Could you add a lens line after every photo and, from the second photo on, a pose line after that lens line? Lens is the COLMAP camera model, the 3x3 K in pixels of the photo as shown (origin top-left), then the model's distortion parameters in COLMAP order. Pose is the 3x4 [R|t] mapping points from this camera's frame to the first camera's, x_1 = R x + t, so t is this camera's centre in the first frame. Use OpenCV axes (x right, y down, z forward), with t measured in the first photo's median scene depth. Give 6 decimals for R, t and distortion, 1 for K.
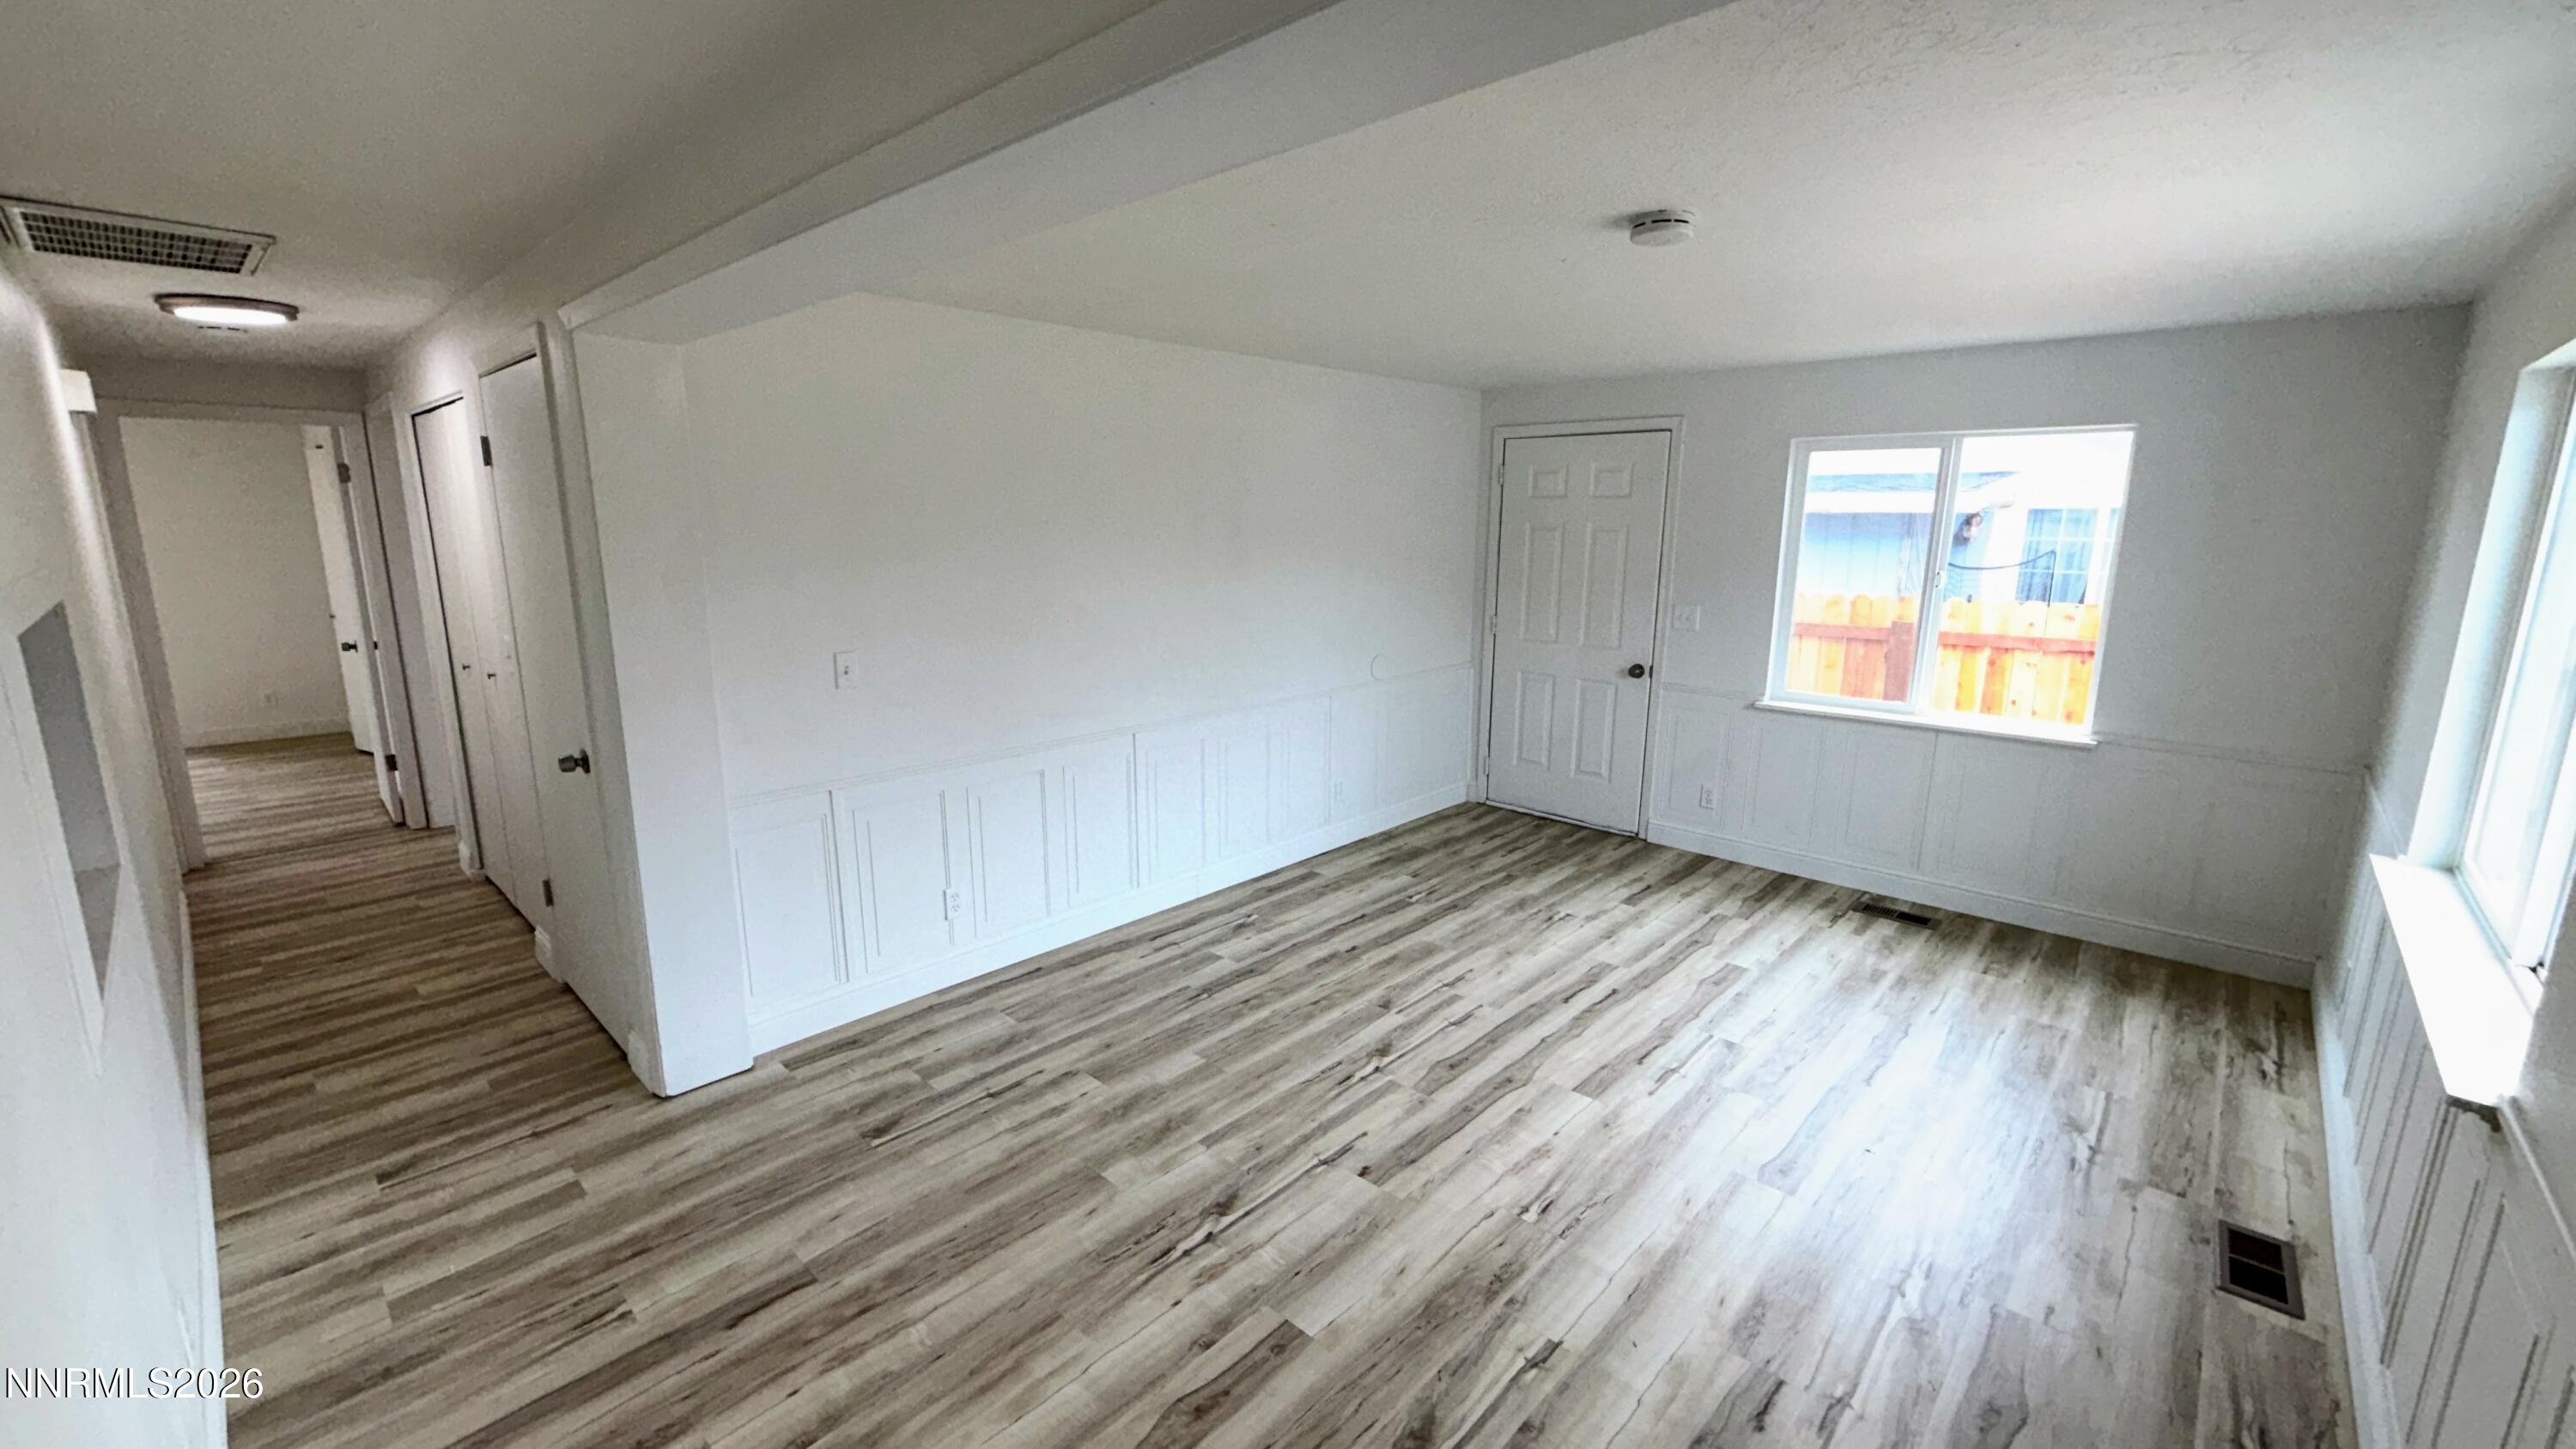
lens RADIAL K [[1024.9, 0, 1280.5], [0, 1024.9, 724.9], [0, 0, 1]] dist [0.001503, 0.000006]
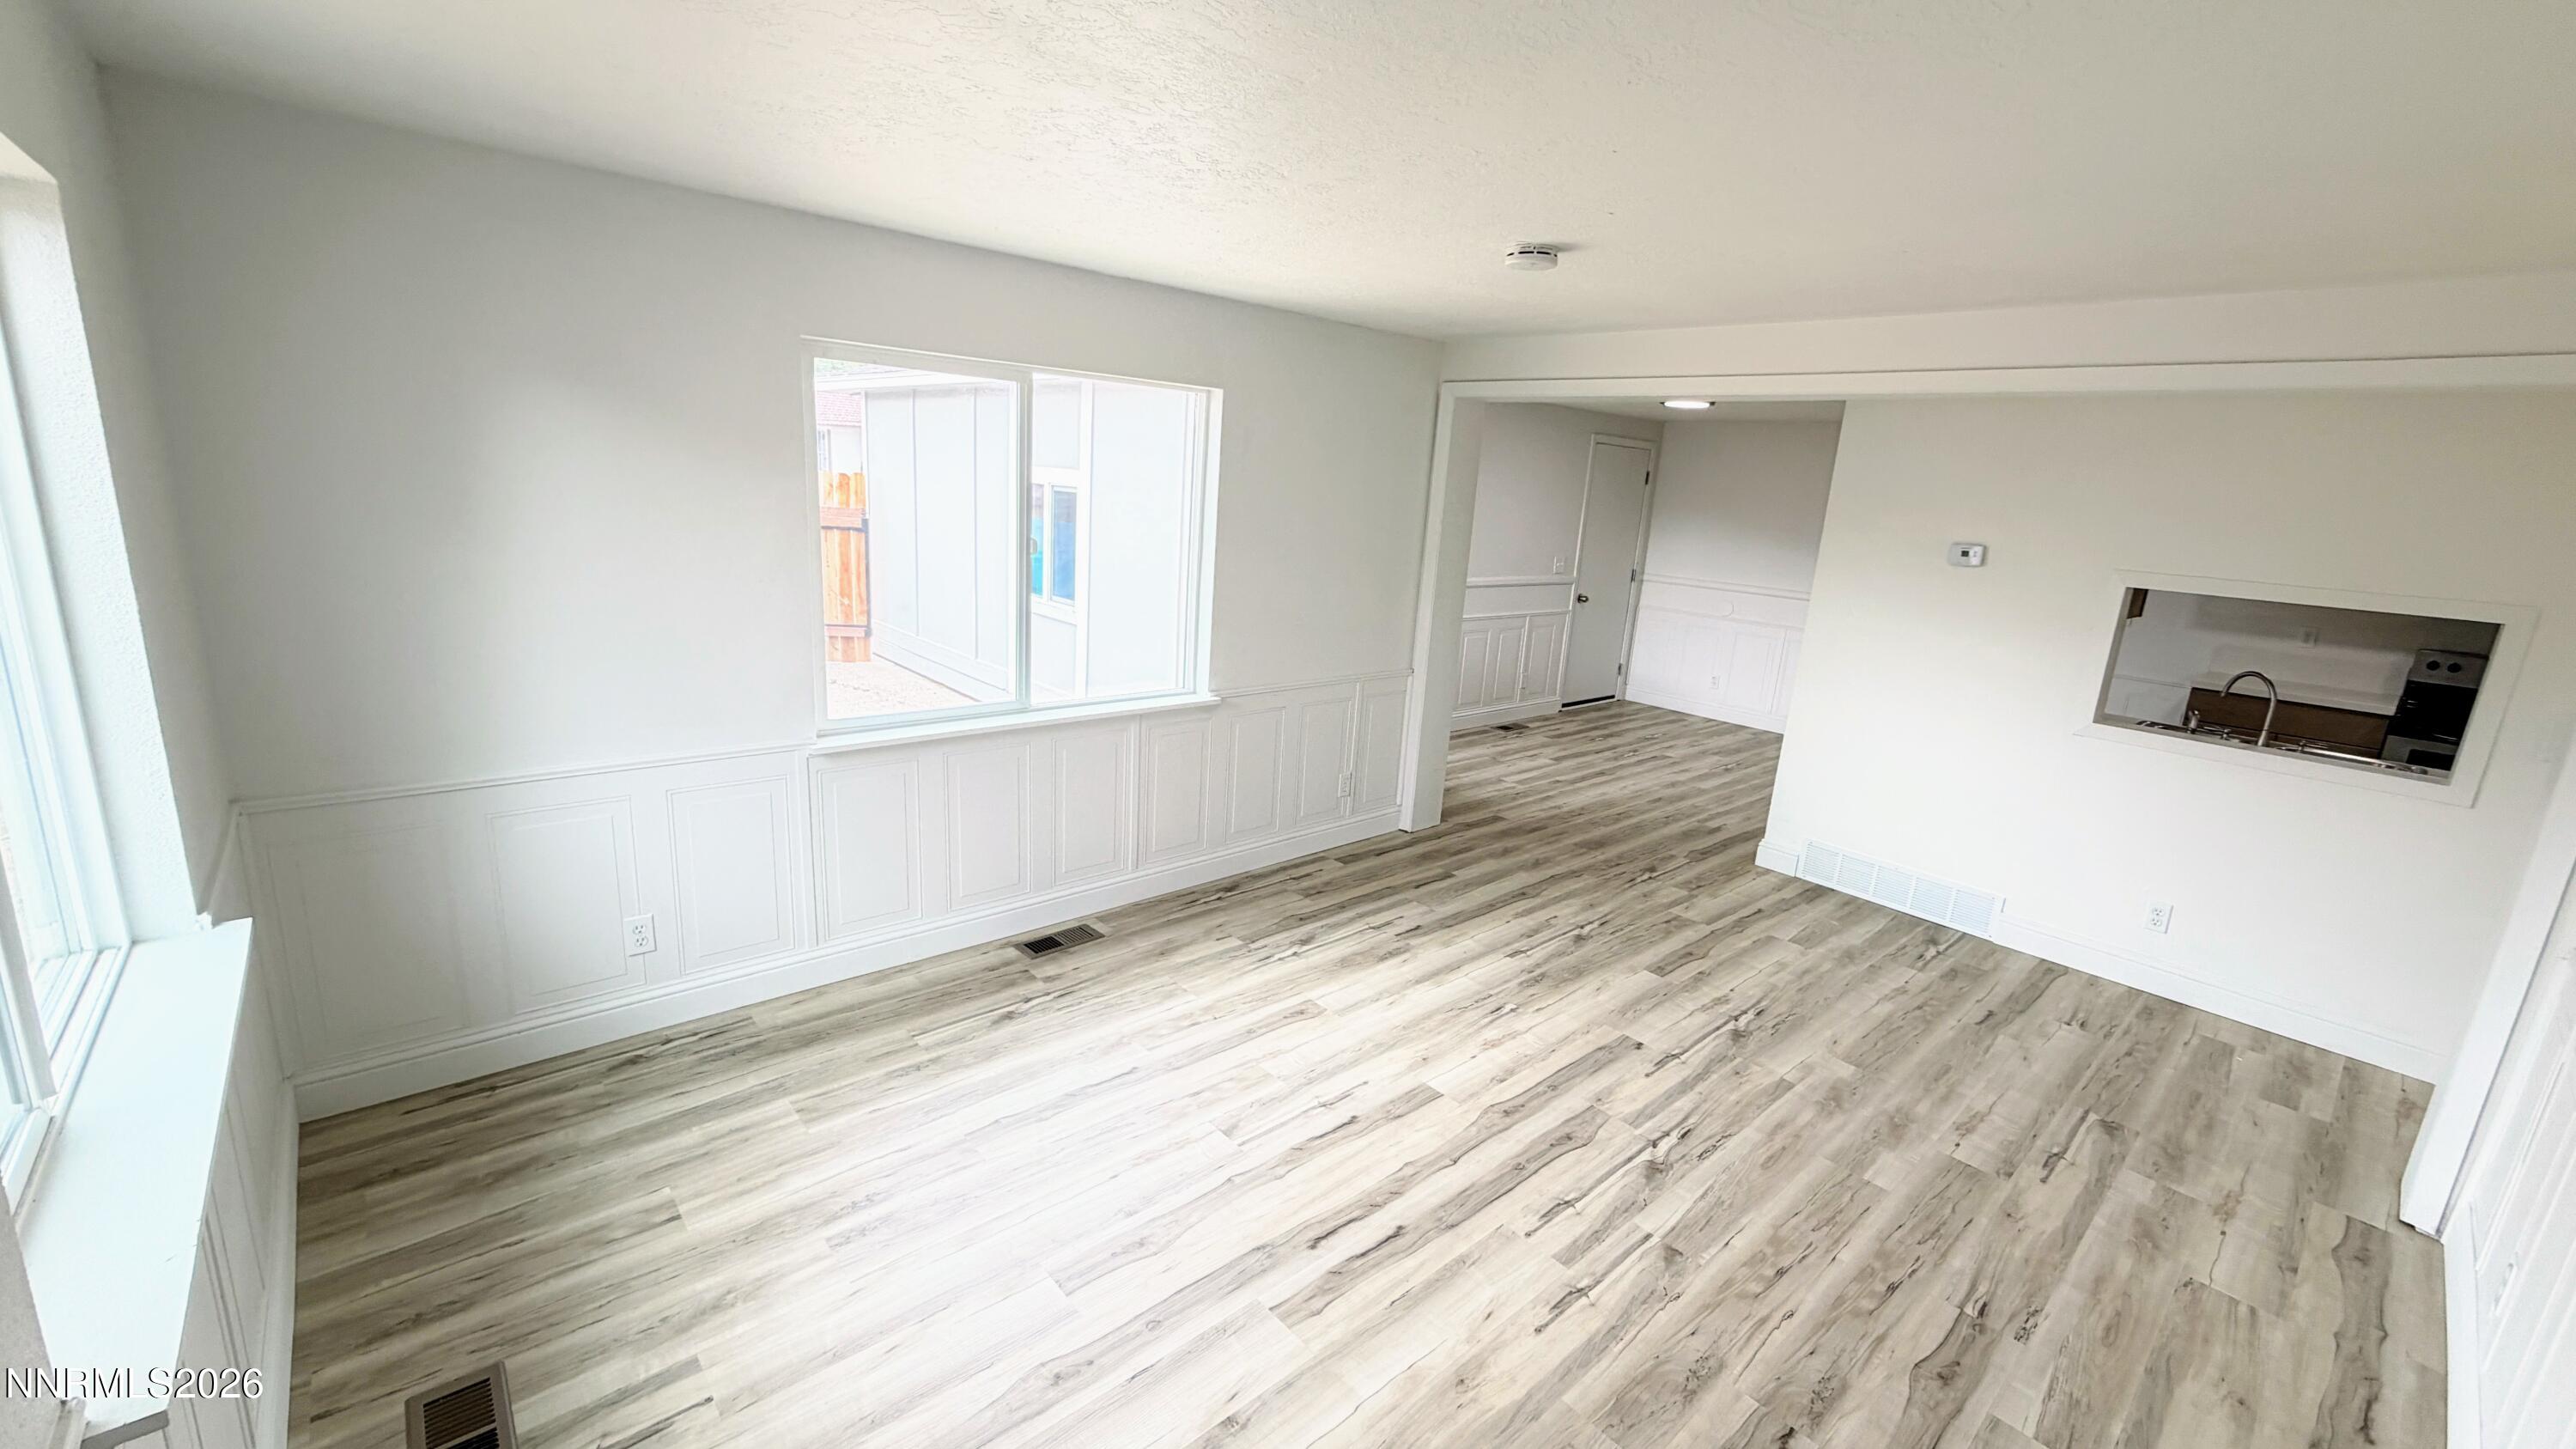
lens RADIAL K [[1024.9, 0, 1280.5], [0, 1024.9, 724.9], [0, 0, 1]] dist [0.001503, 0.000006]
pose [[-0.993184, -0.089020, 0.075237, 0.323587], [-0.048789, 0.903754, 0.425263, -0.301228], [-0.105853, 0.418694, -0.901937, 1.426186]]
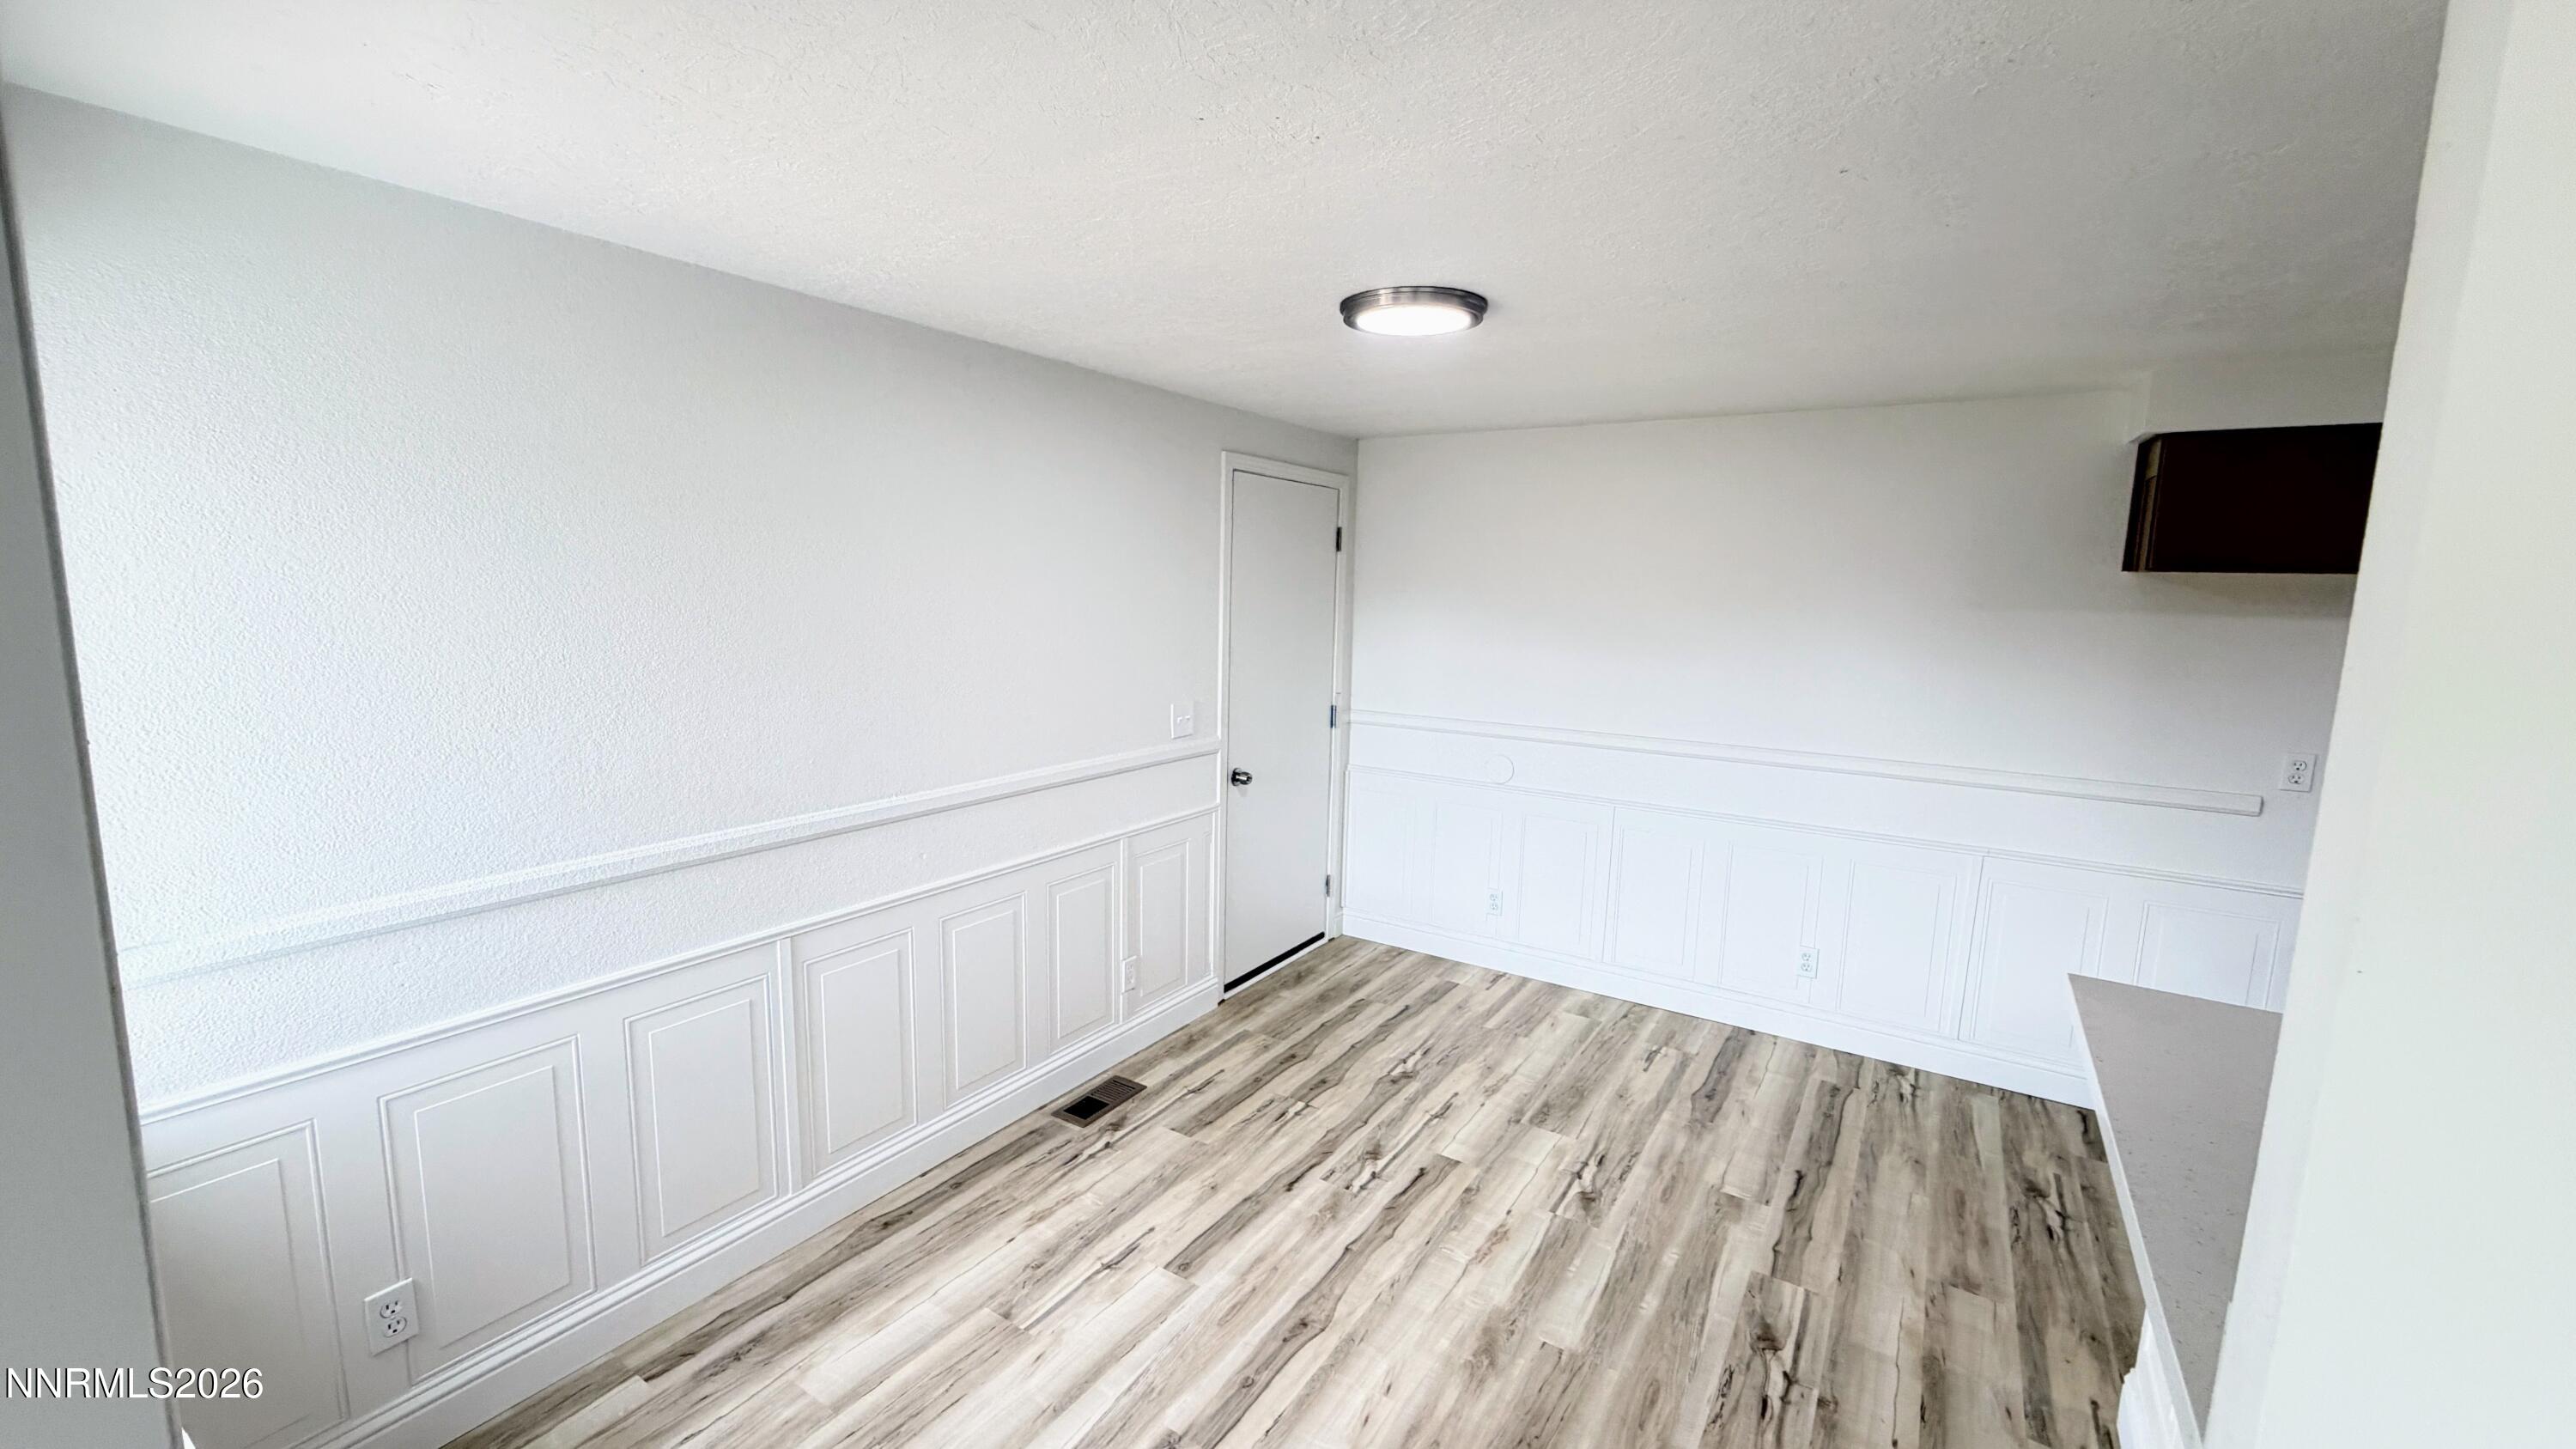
lens RADIAL K [[1024.9, 0, 1280.5], [0, 1024.9, 724.9], [0, 0, 1]] dist [0.001503, 0.000006]
pose [[-0.983432, -0.003281, -0.181249, 0.297863], [-0.064369, 0.941002, 0.332223, -0.280603], [0.169465, 0.338386, -0.925622, 1.325747]]
